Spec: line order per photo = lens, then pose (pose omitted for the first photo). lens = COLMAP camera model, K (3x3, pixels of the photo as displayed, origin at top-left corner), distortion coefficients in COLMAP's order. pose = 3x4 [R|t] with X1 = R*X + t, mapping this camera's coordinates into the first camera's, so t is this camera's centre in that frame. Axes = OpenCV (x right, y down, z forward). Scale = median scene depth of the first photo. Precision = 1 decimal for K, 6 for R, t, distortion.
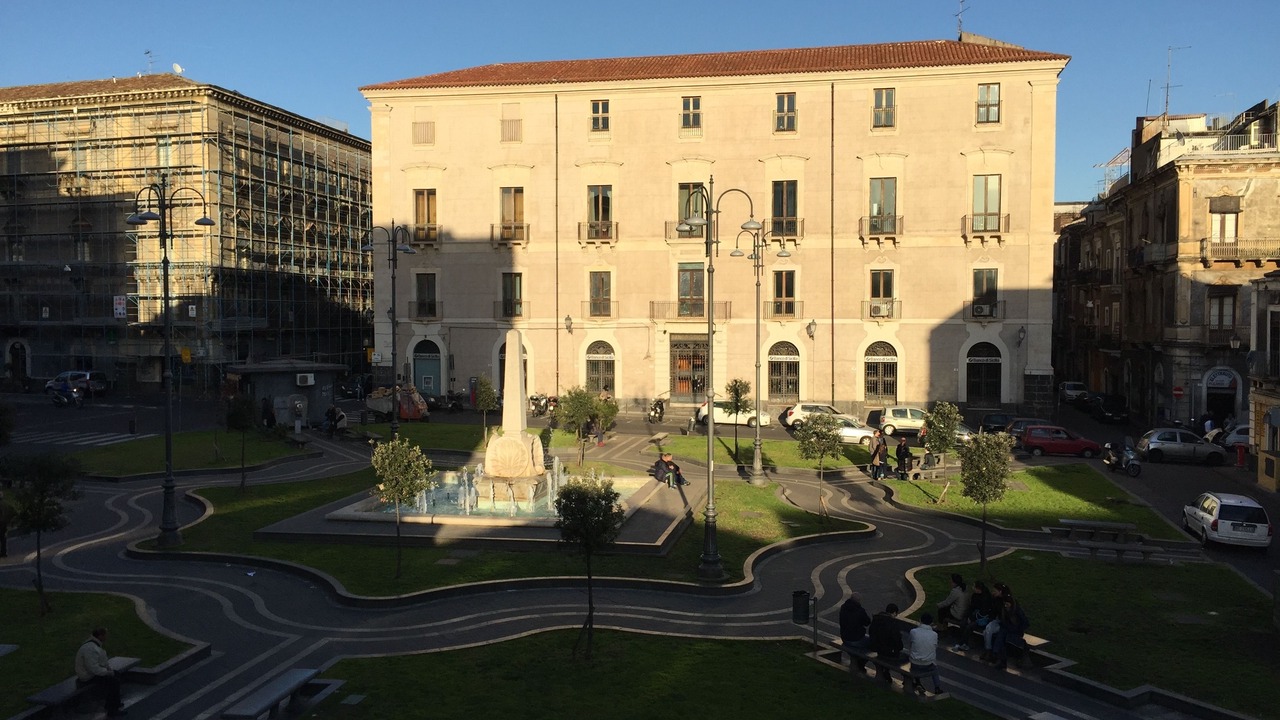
lens RADIAL K [[1101.1, 0, 641.9], [0, 1101.1, 357.6], [0, 0, 1]] dist [0.058278, -0.007605]
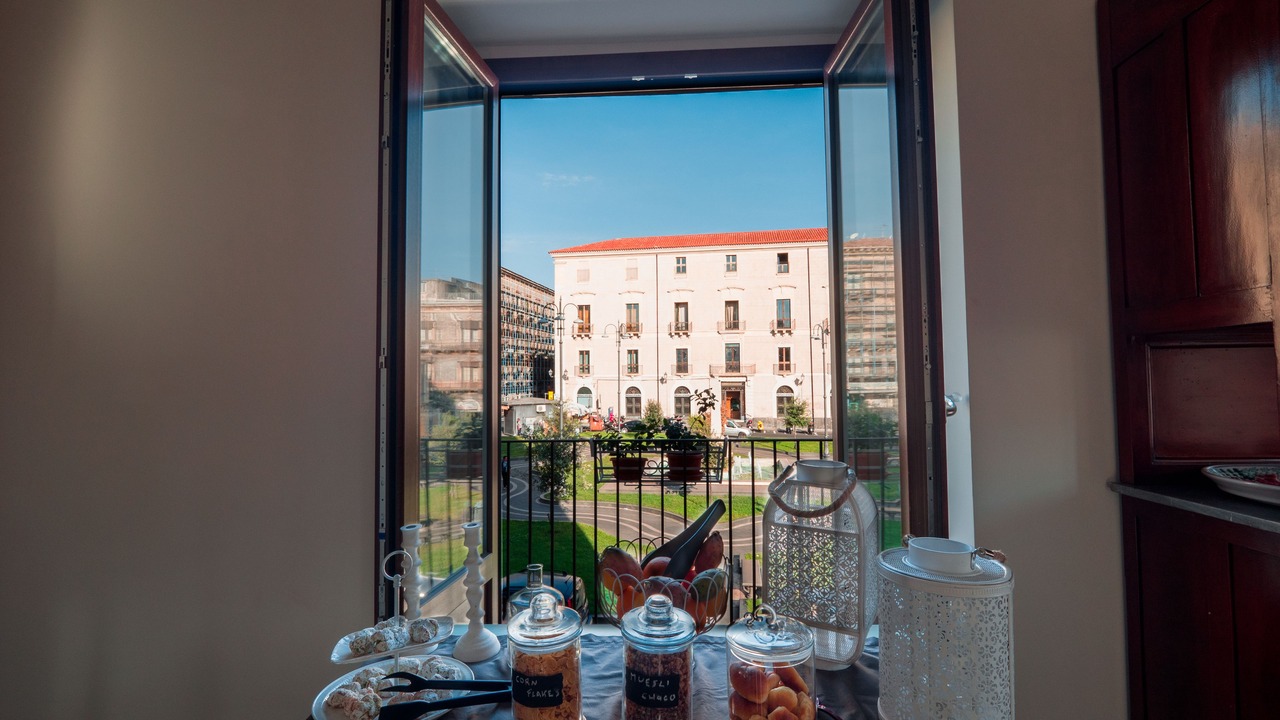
lens RADIAL K [[585.5, 0, 636.3], [0, 585.5, 358.5], [0, 0, 1]] dist [0.000460, 0.000006]
pose [[0.999724, -0.008931, 0.021745, -0.137789], [0.010282, 0.997971, -0.062840, -0.000980], [-0.021140, 0.063046, 0.997787, 0.025541]]
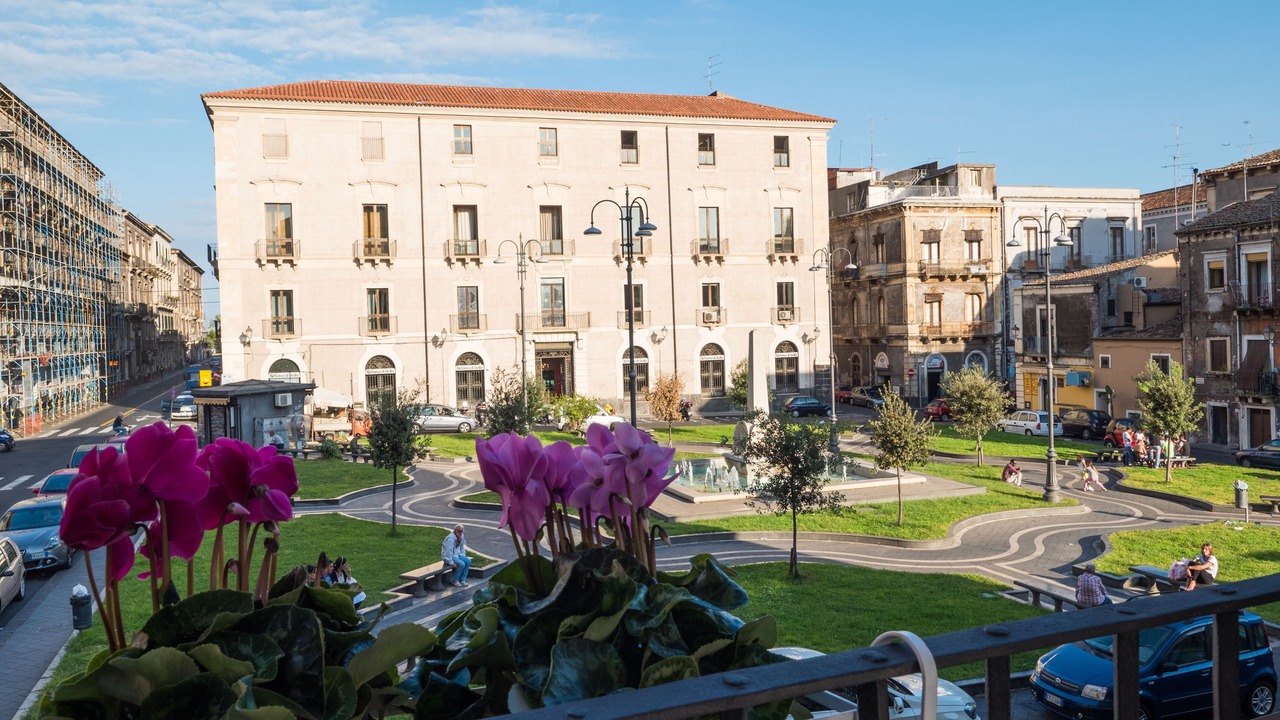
lens RADIAL K [[1021.4, 0, 634.4], [0, 1021.4, 353.0], [0, 0, 1]] dist [-0.012704, 0.000522]
pose [[0.871374, -0.037938, 0.489150, -0.385121], [0.046285, 0.998916, -0.004977, -0.002328], [-0.488431, 0.026977, 0.872185, 0.073537]]
